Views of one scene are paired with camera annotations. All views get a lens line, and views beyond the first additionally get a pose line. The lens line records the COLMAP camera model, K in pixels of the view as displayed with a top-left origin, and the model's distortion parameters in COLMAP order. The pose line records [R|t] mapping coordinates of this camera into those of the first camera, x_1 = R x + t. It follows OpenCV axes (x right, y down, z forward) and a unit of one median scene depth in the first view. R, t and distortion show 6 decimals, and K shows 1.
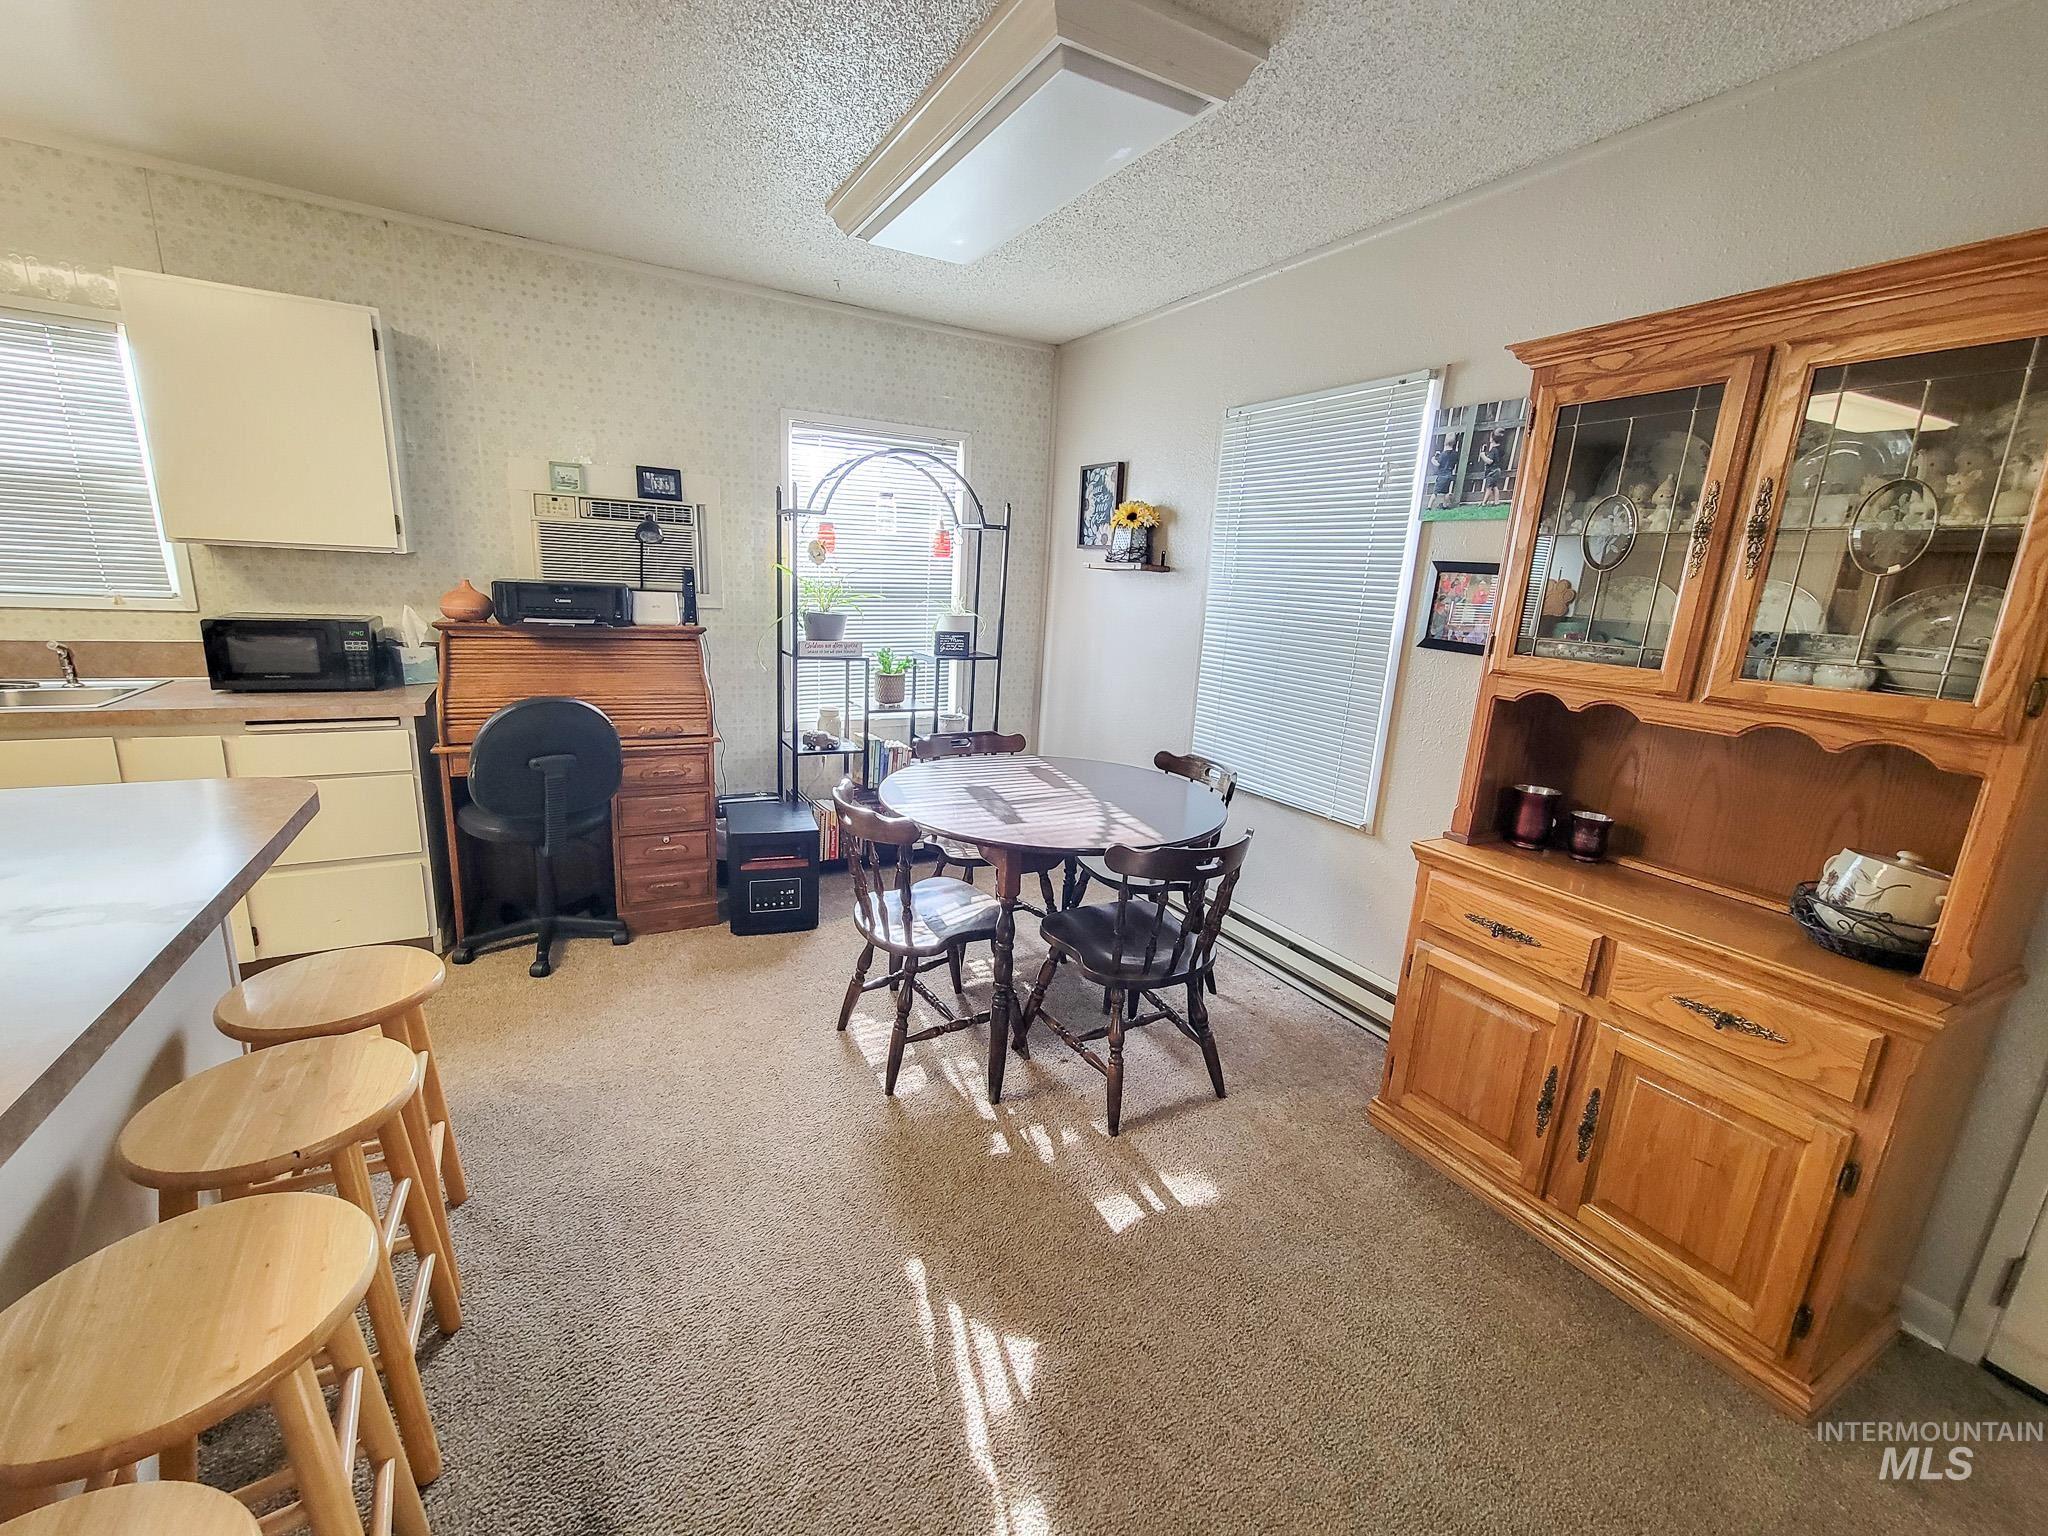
lens RADIAL K [[838.7, 0, 1010.0], [0, 838.7, 767.3], [0, 0, 1]] dist [0.000093, -0.000074]
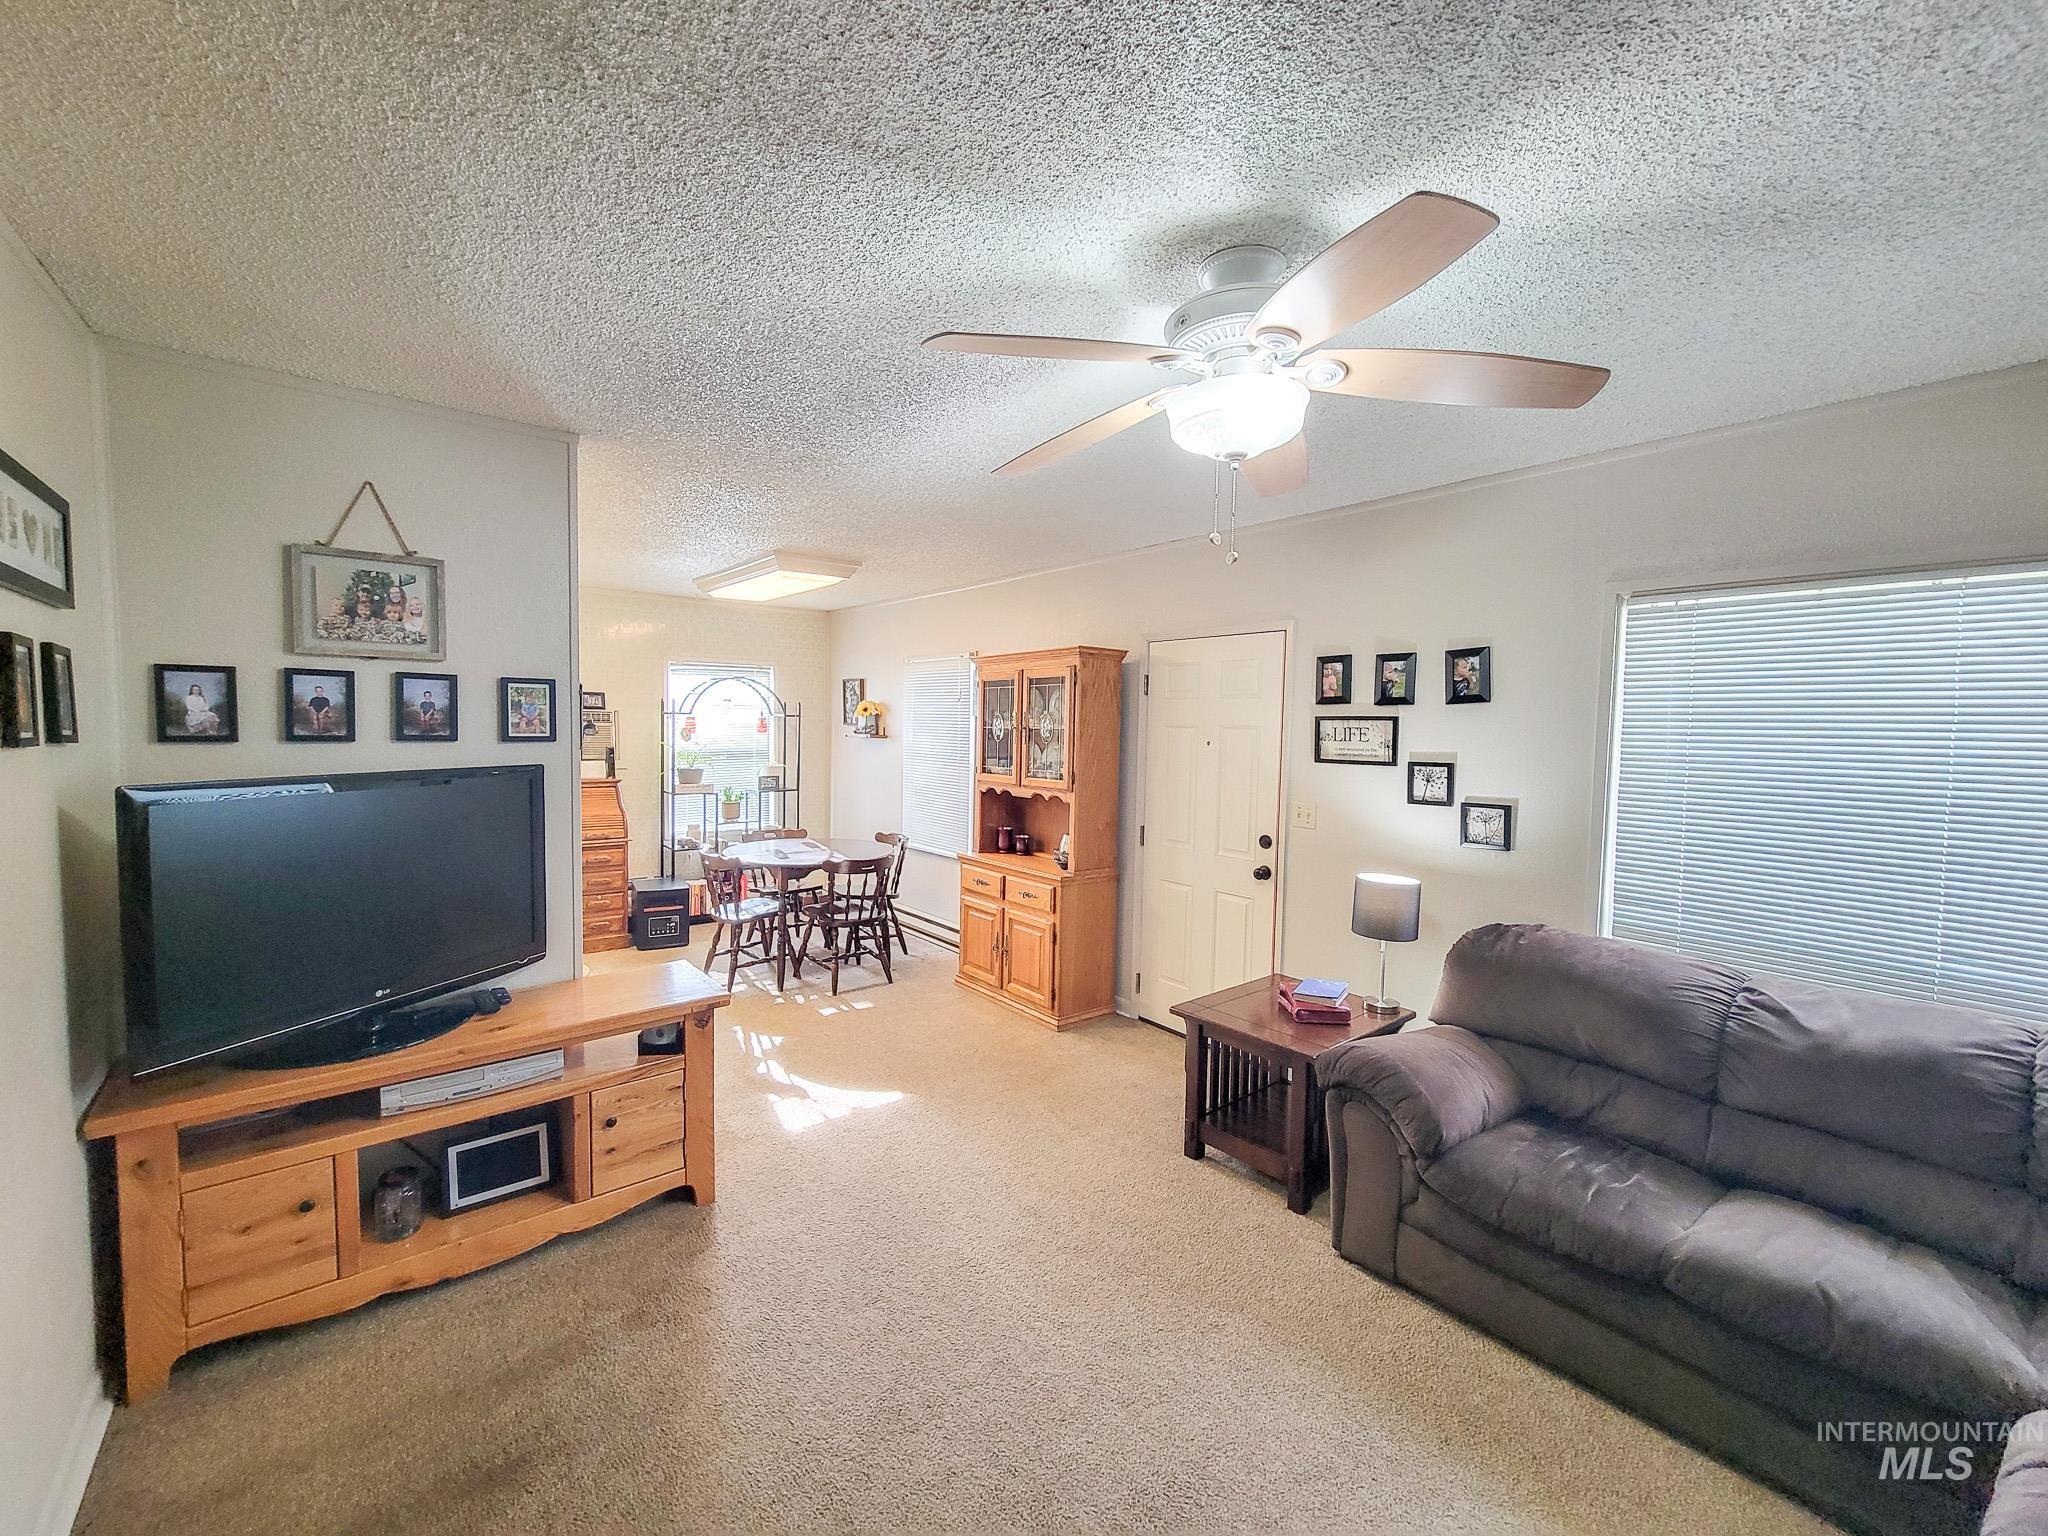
lens RADIAL K [[838.7, 0, 1010.0], [0, 838.7, 767.3], [0, 0, 1]] dist [0.000093, -0.000074]
pose [[0.985312, -0.043820, 0.165046, 0.205498], [0.070719, 0.984448, -0.160814, 0.199613], [-0.155432, 0.170123, 0.973087, -1.129948]]
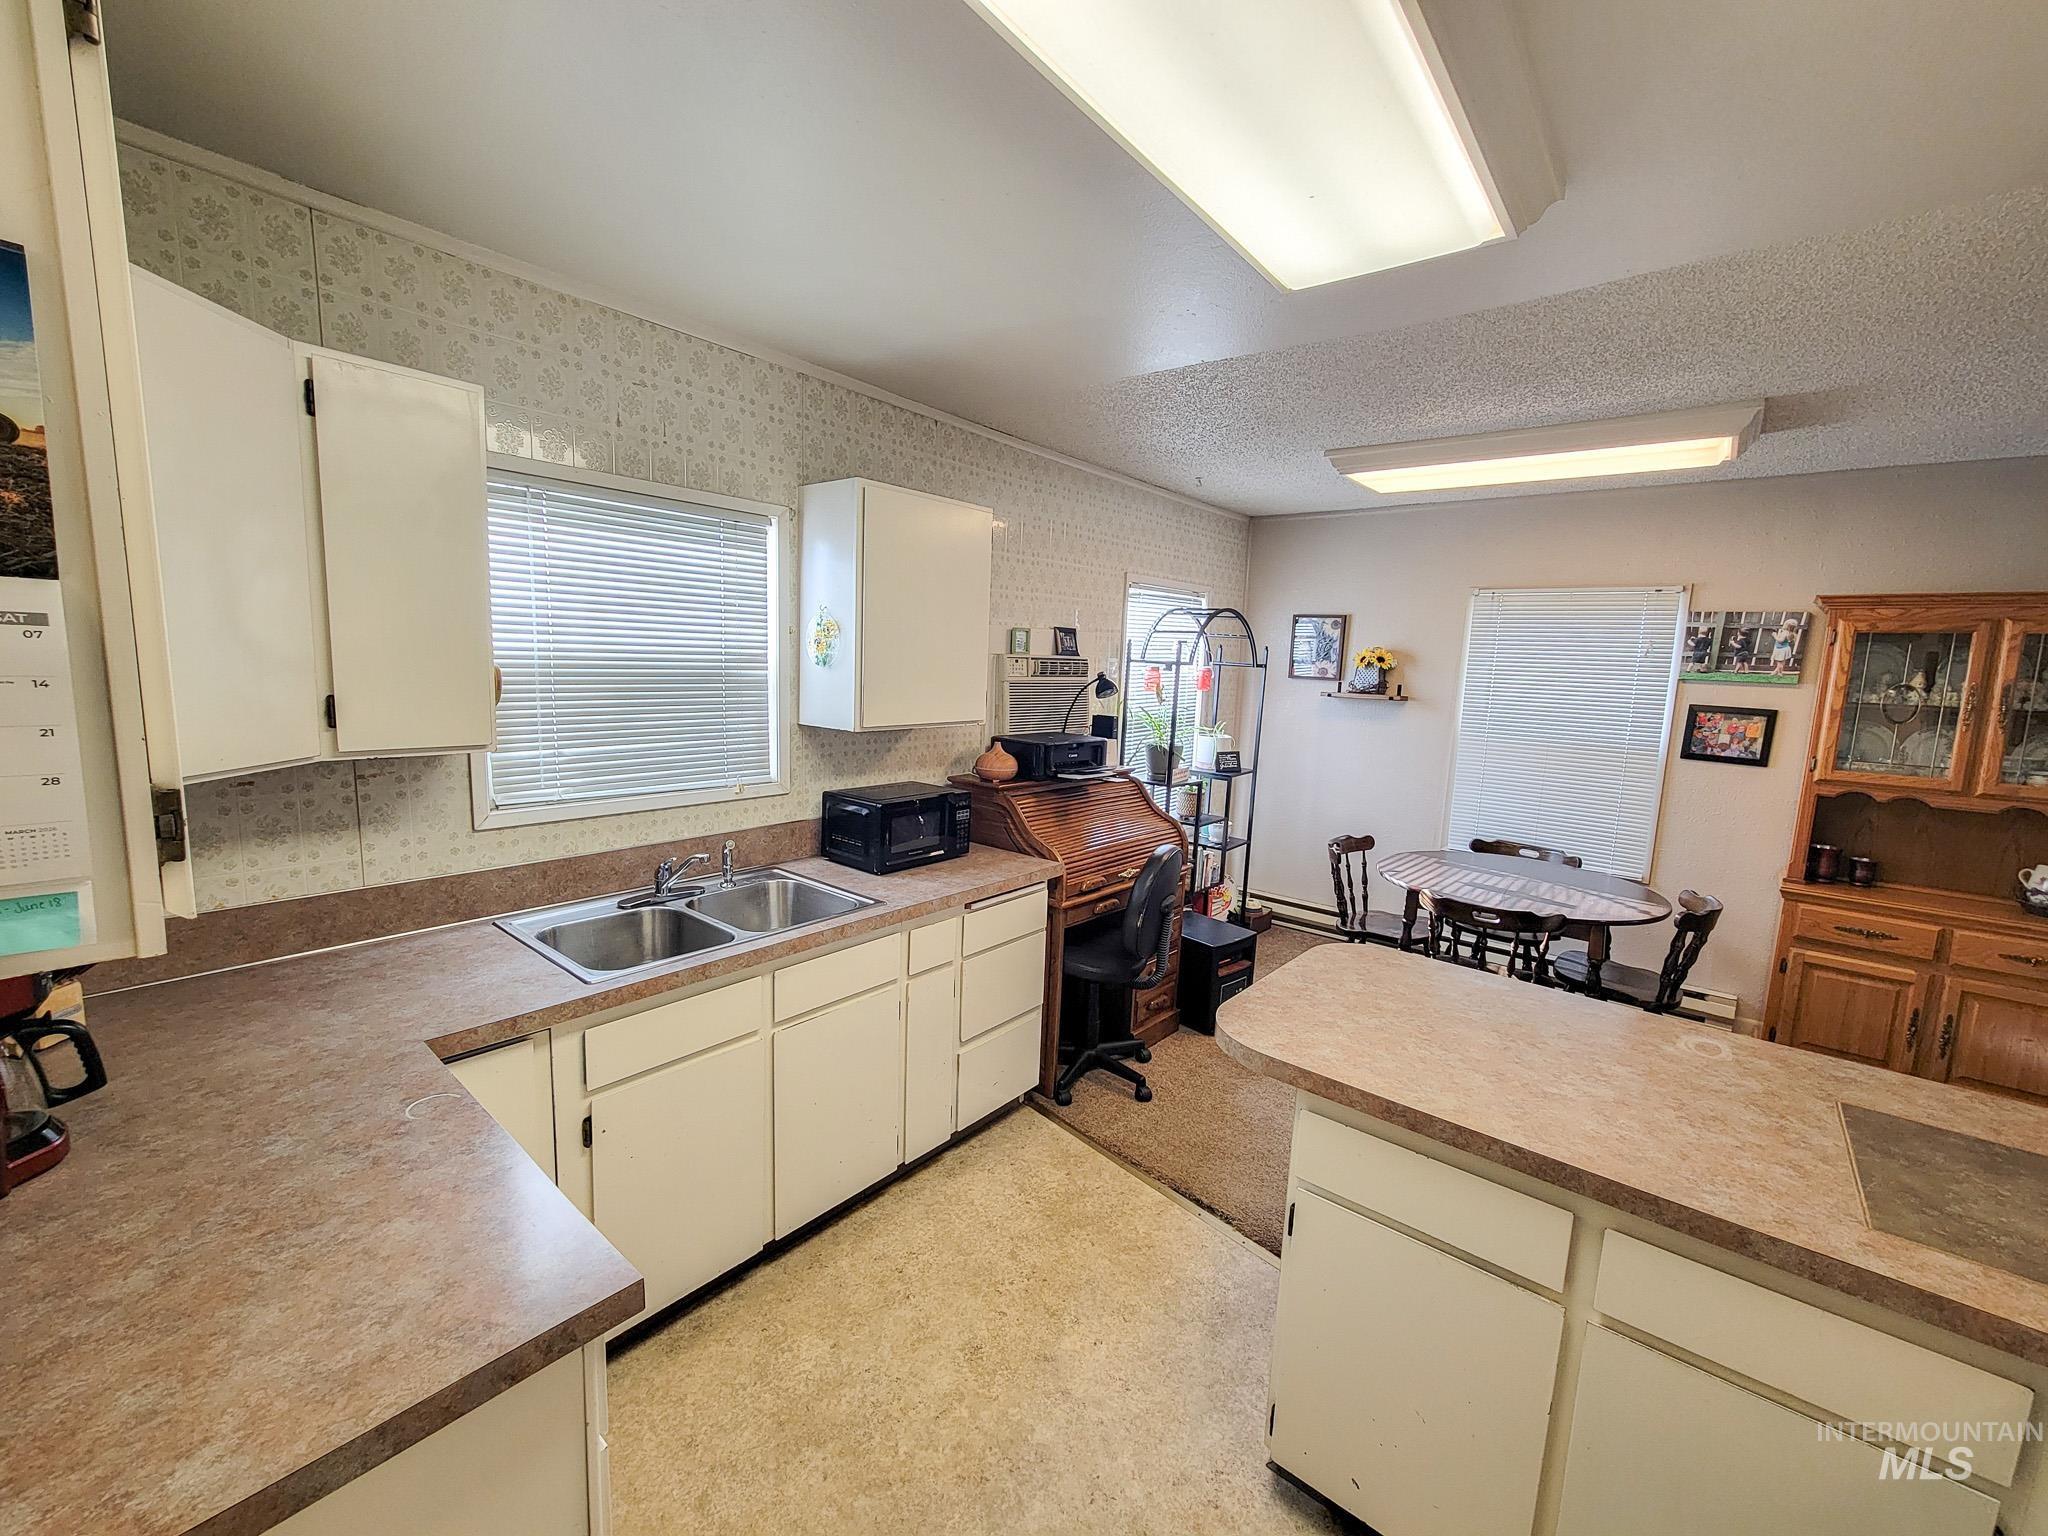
lens RADIAL K [[838.7, 0, 1010.0], [0, 838.7, 767.3], [0, 0, 1]] dist [0.000093, -0.000074]
pose [[0.932975, -0.066415, 0.353762, -1.198781], [0.093246, 0.993874, -0.059327, -0.149310], [-0.347654, 0.088337, 0.933452, -0.007998]]
